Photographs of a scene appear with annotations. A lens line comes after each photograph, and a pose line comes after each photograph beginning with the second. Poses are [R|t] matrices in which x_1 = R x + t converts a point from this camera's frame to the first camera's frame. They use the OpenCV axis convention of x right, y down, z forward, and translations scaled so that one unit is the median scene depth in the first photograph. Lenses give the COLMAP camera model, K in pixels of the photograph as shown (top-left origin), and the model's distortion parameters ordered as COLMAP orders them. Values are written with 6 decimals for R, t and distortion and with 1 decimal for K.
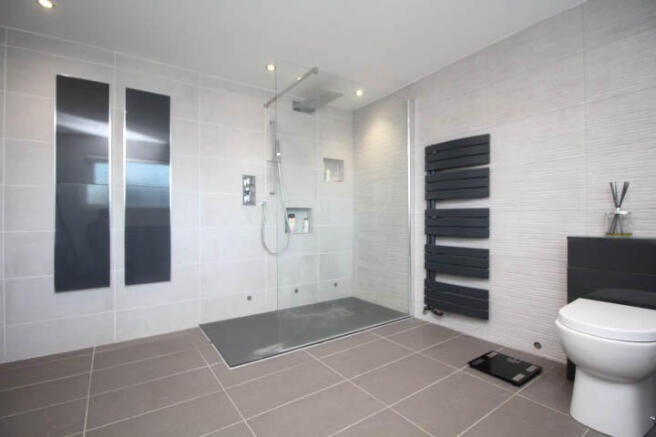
lens RADIAL K [[304.5, 0, 328.0], [0, 304.5, 218.5], [0, 0, 1]] dist [-0.038759, -0.000895]
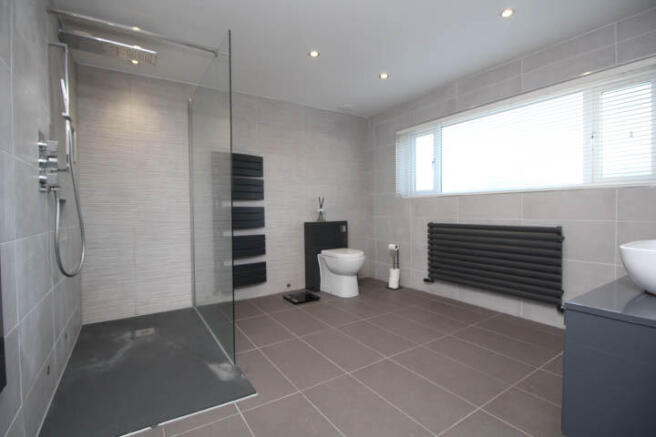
lens RADIAL K [[304.5, 0, 328.0], [0, 304.5, 218.5], [0, 0, 1]] dist [-0.038759, -0.000895]
pose [[0.010205, -0.019618, 0.999755, -0.974817], [0.009366, 0.999766, 0.019523, -0.003282], [-0.999904, 0.009164, 0.010387, 0.667796]]
